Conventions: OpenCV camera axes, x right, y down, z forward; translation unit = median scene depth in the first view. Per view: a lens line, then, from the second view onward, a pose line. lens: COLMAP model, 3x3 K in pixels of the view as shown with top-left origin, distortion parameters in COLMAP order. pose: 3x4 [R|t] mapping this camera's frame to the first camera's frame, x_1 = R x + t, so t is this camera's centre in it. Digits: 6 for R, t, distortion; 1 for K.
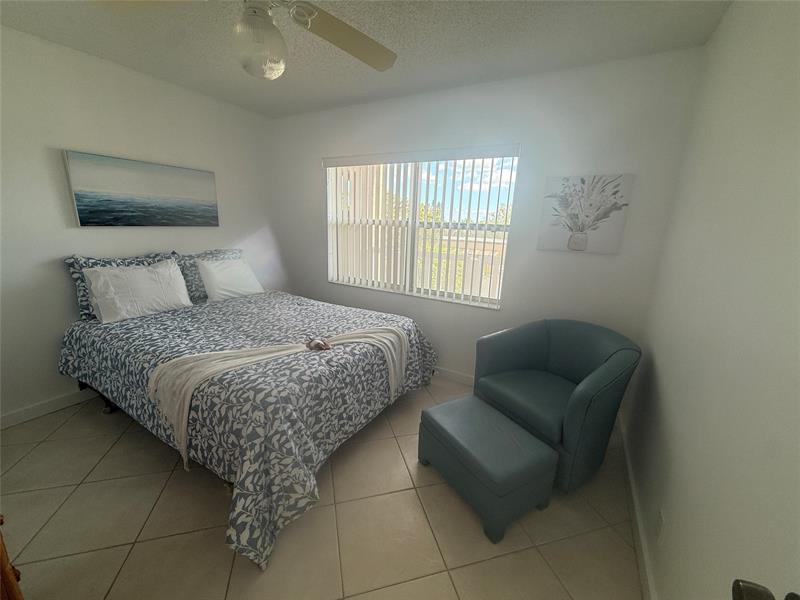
lens RADIAL K [[319.0, 0, 397.3], [0, 319.0, 299.0], [0, 0, 1]] dist [0.000068, 0.000060]
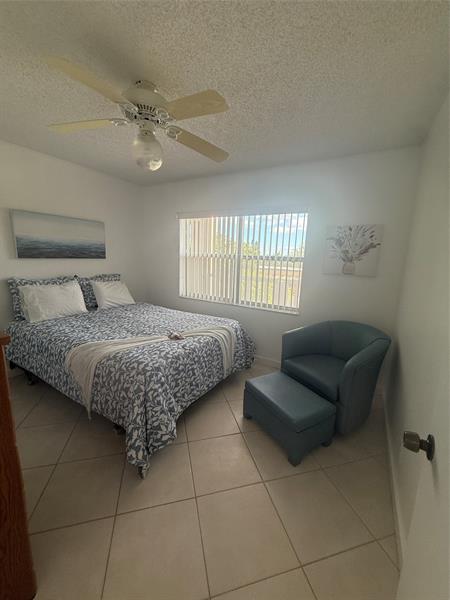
lens RADIAL K [[239.3, 0, 225.4], [0, 239.3, 297.3], [0, 0, 1]] dist [0.000068, 0.000060]
pose [[1.000000, 0.000058, -0.000793, -0.013980], [-0.000109, 0.997945, -0.064084, 0.030758], [0.000788, 0.064084, 0.997944, -0.124805]]
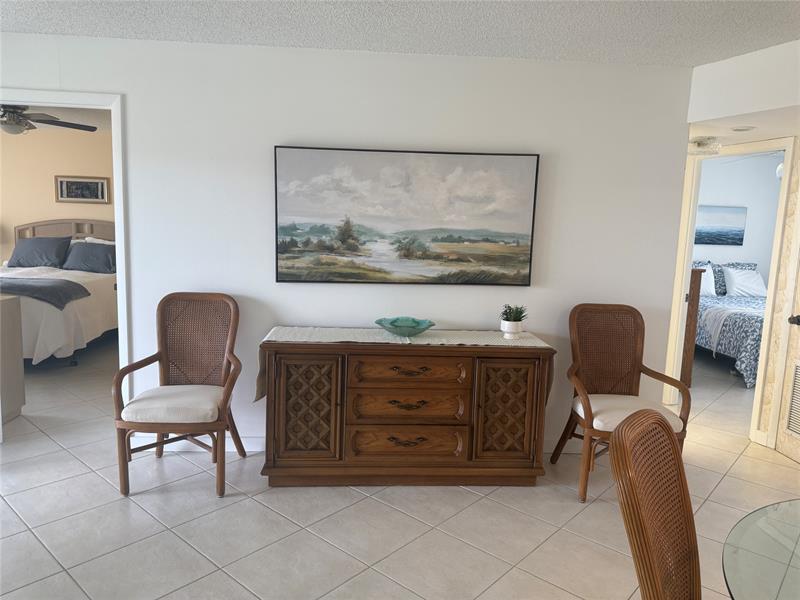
lens RADIAL K [[561.4, 0, 402.6], [0, 561.4, 301.0], [0, 0, 1]] dist [0.101333, -0.138966]
pose [[0.555842, 0.095784, -0.825751, 0.983403], [-0.211478, 0.976952, -0.029031, 0.558758], [0.803938, 0.190765, 0.563287, -2.193206]]
